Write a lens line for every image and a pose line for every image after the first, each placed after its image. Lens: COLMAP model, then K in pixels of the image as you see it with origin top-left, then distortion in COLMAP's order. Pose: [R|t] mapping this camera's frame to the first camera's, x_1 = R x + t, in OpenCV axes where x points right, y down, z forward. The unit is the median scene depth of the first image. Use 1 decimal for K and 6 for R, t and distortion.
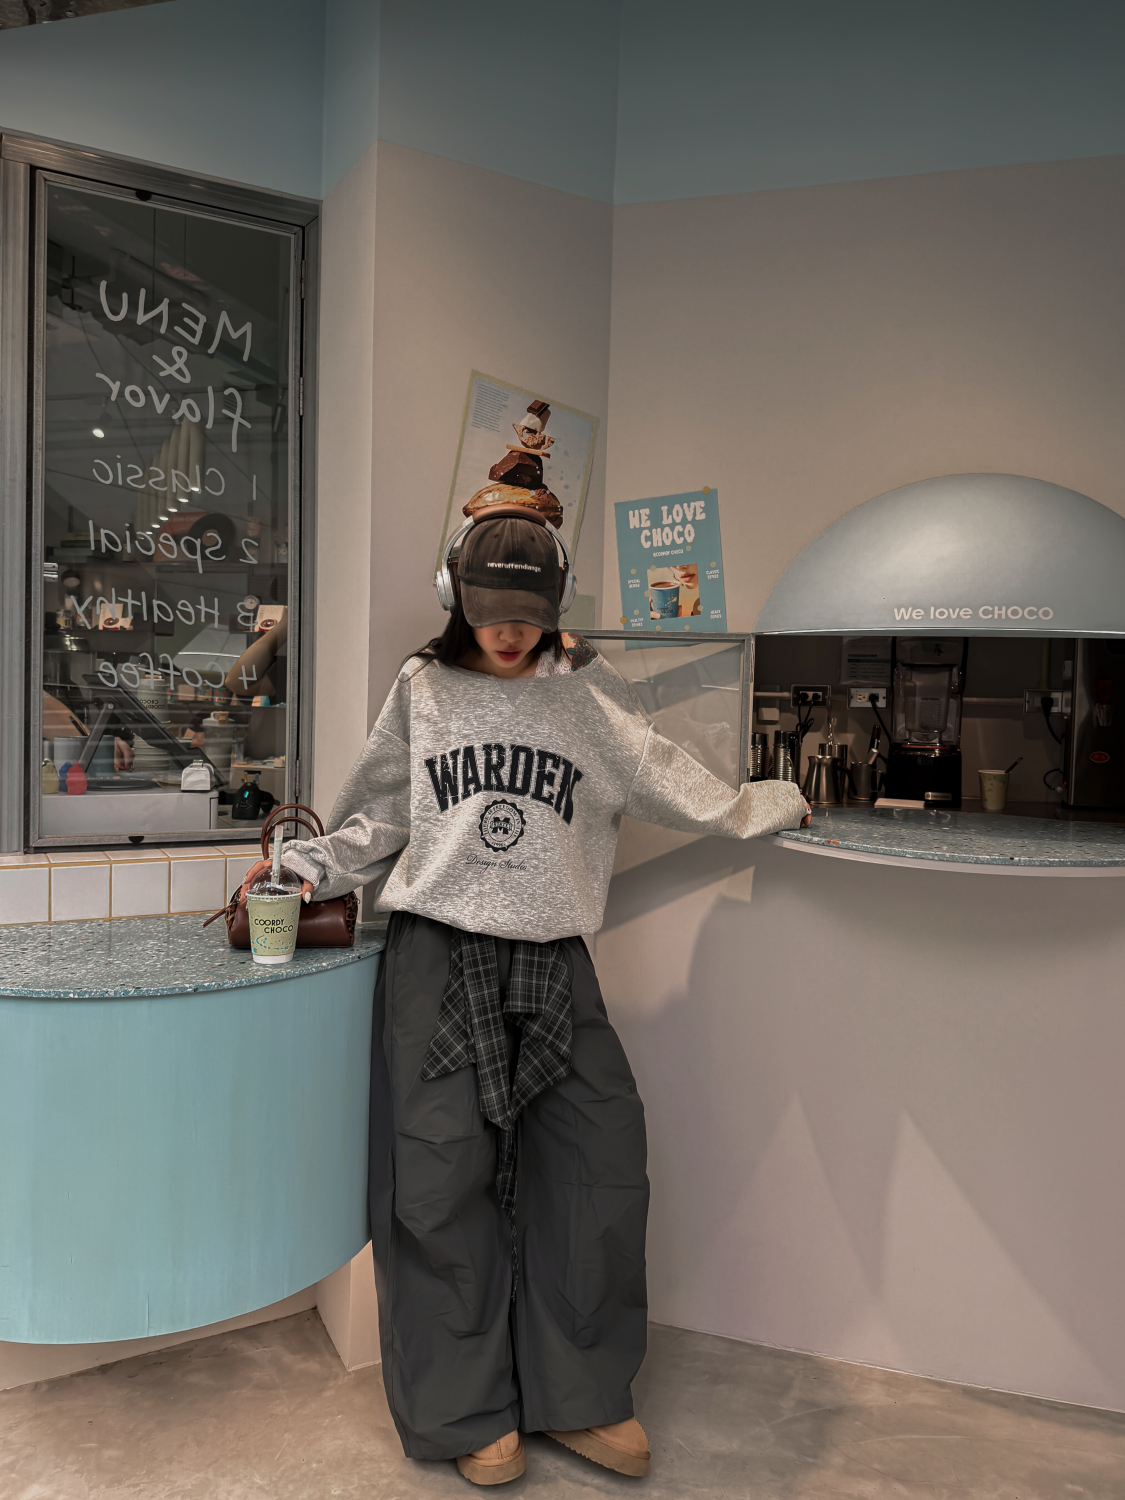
lens RADIAL K [[1154.5, 0, 565.4], [0, 1154.5, 747.0], [0, 0, 1]] dist [0.082423, -0.071053]
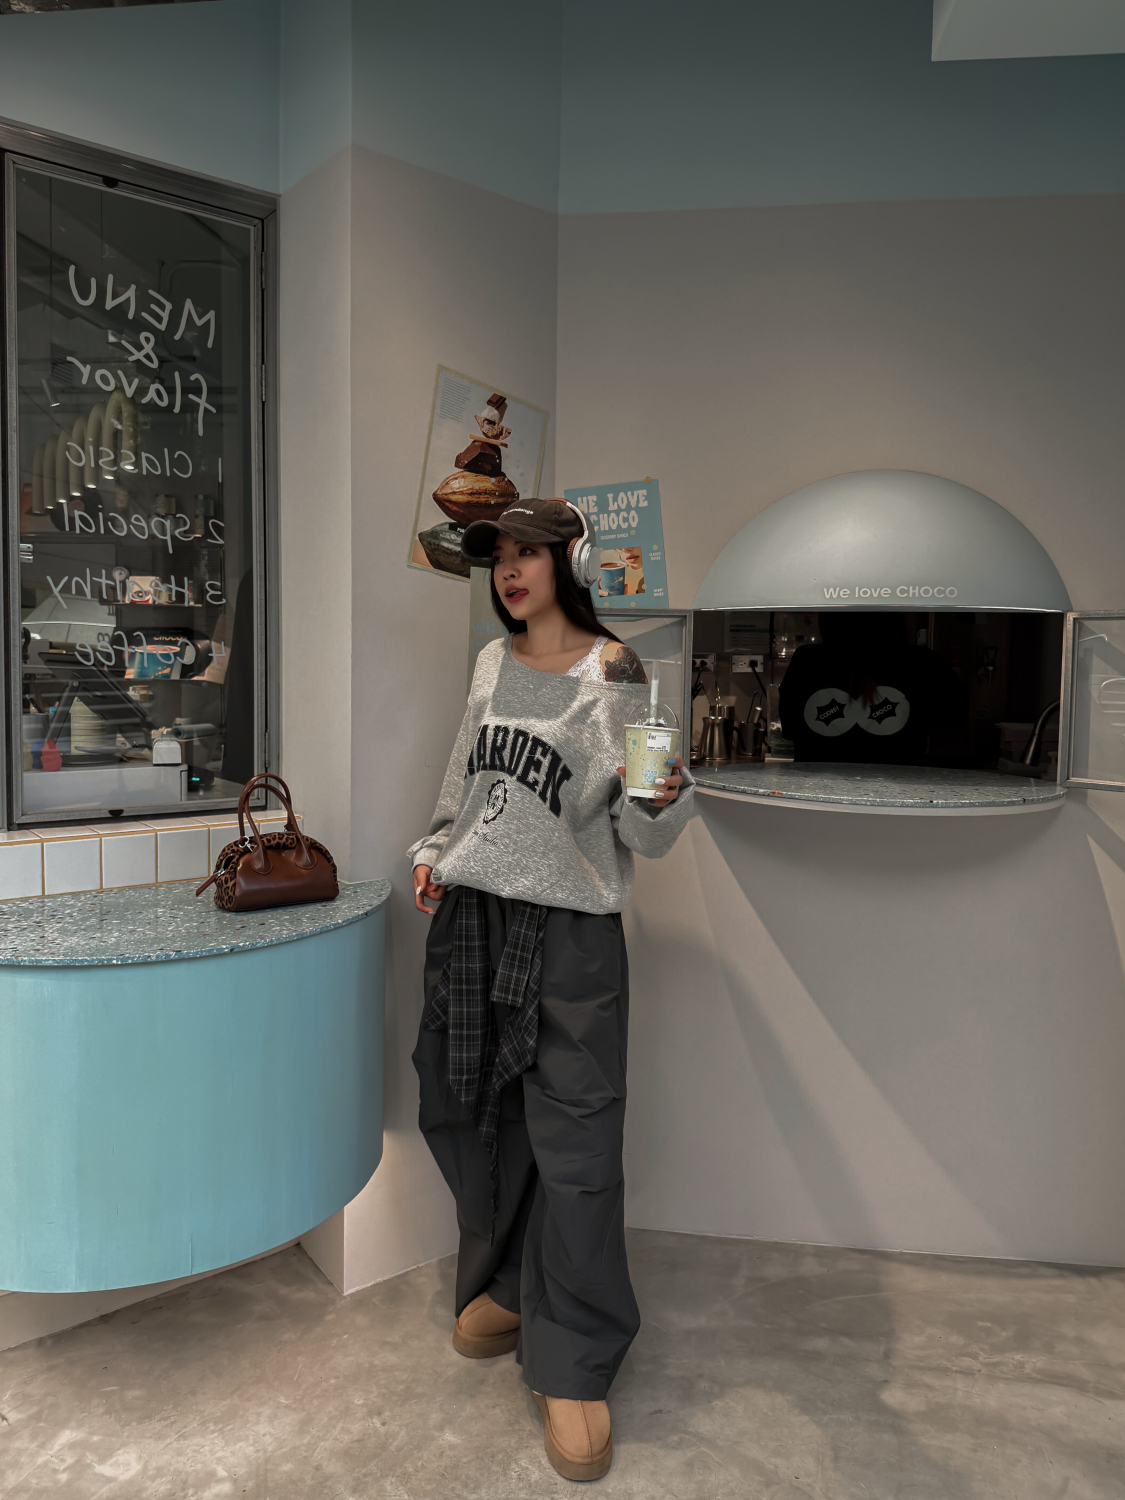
lens RADIAL K [[1096.6, 0, 574.7], [0, 1096.6, 737.0], [0, 0, 1]] dist [0.067312, -0.052573]
pose [[0.986546, -0.024097, 0.161699, -0.123666], [0.020028, 0.999442, 0.026746, -0.005598], [-0.162253, -0.023148, 0.986478, -0.030539]]
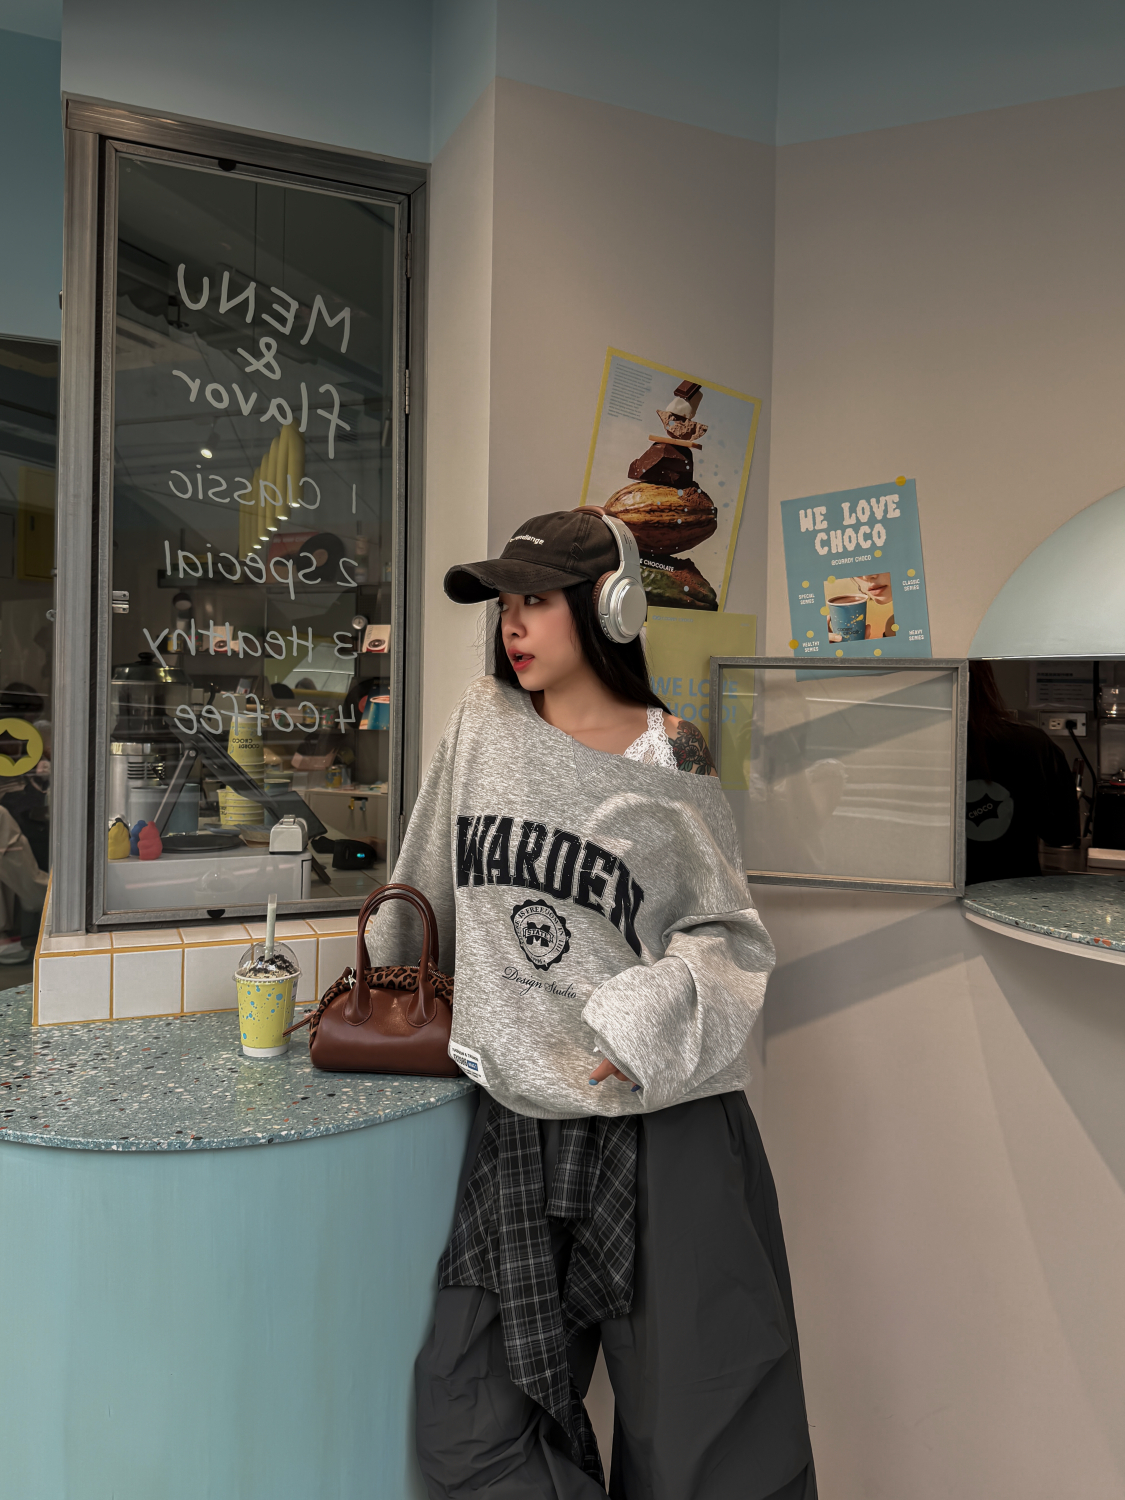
lens RADIAL K [[1149.6, 0, 534.0], [0, 1149.6, 694.7], [0, 0, 1]] dist [0.185355, -0.249287]
pose [[0.993082, -0.010384, -0.116967, -0.036611], [0.003908, 0.998454, -0.055455, -0.030748], [0.117362, 0.054614, 0.991586, 0.179080]]
